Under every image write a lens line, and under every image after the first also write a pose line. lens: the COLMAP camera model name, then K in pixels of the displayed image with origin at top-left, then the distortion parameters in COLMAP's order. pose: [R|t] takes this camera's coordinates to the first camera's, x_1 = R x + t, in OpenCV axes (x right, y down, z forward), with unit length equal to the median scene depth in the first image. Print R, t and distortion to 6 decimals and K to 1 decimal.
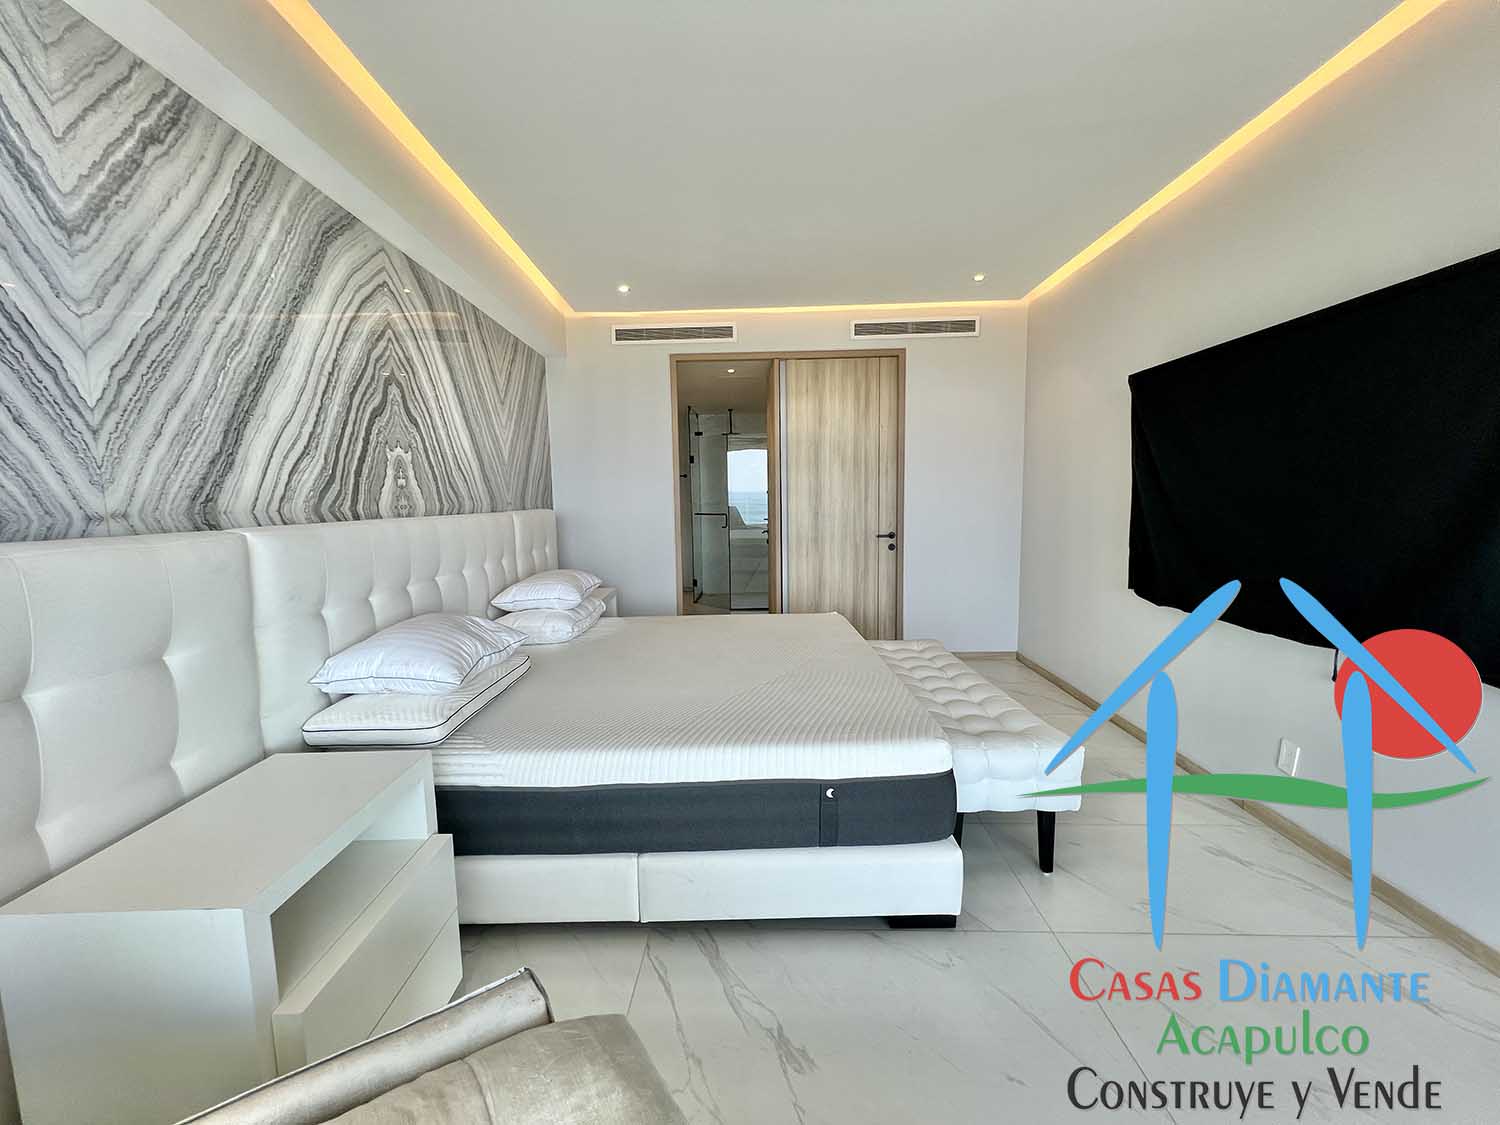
lens RADIAL K [[594.7, 0, 780.3], [0, 594.7, 561.9], [0, 0, 1]] dist [0.001112, 0.000286]
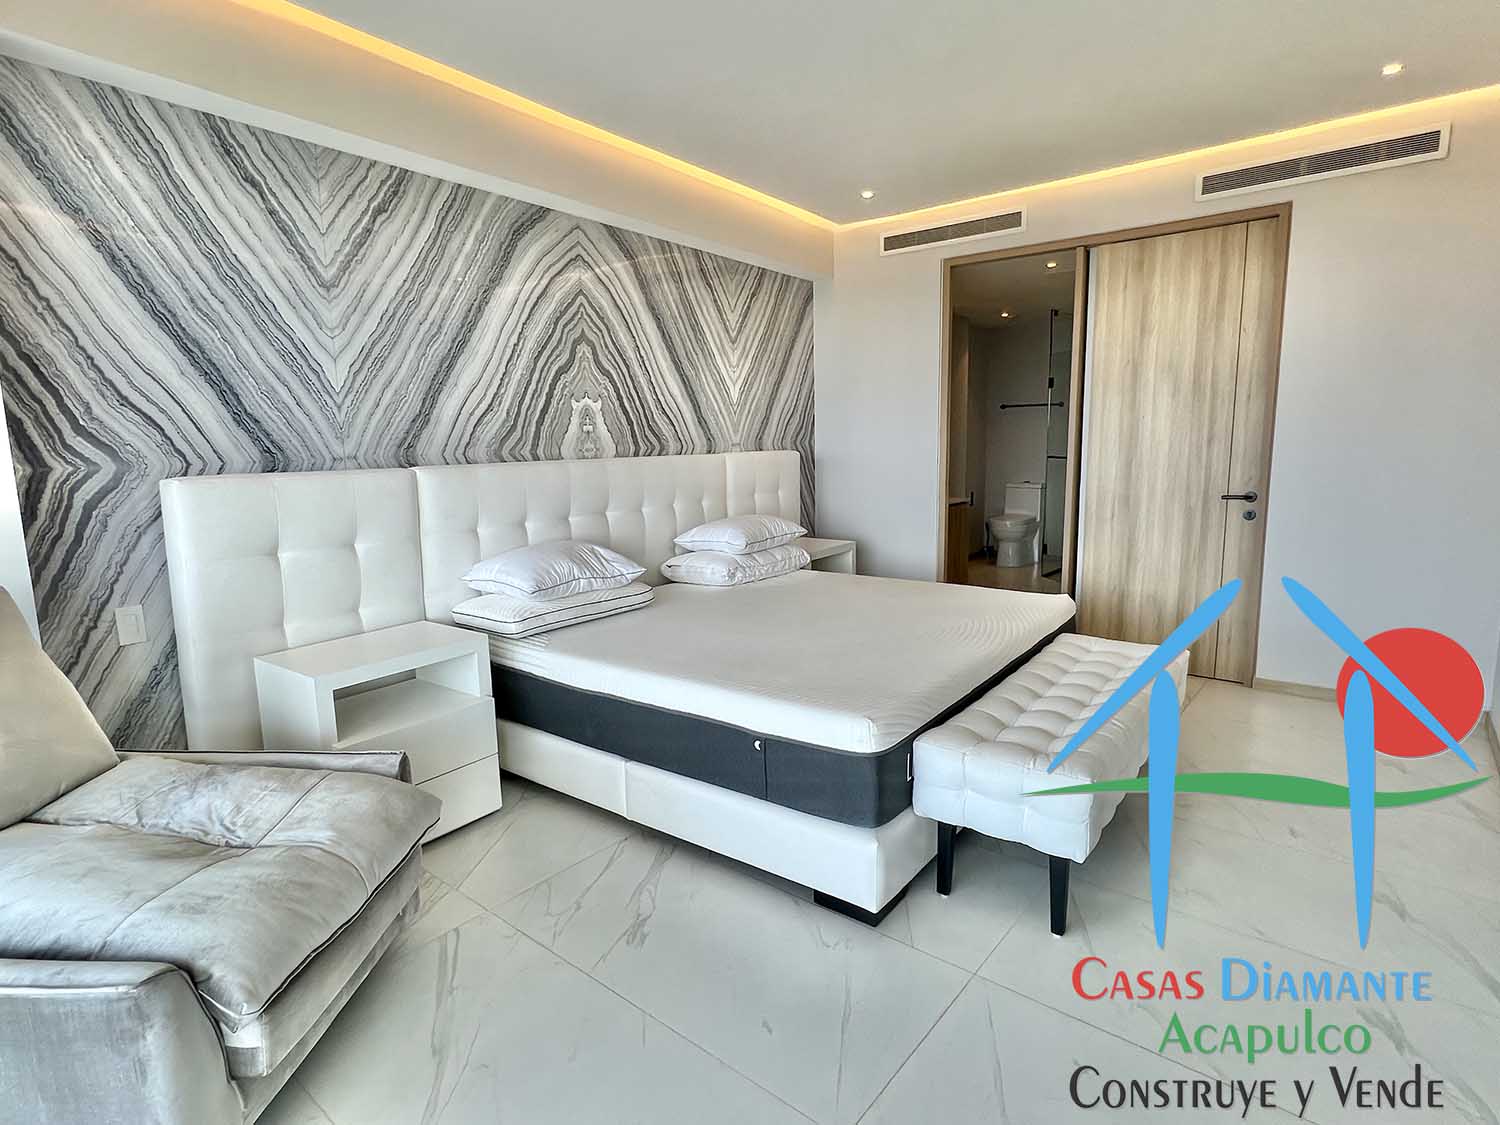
lens RADIAL K [[825.2, 0, 801.1], [0, 825.2, 564.8], [0, 0, 1]] dist [0.001631, 0.001950]
pose [[0.800296, 0.096533, -0.591784, 0.777386], [-0.062189, 0.994996, 0.078204, -0.023894], [0.596372, -0.025784, 0.802294, -0.056616]]
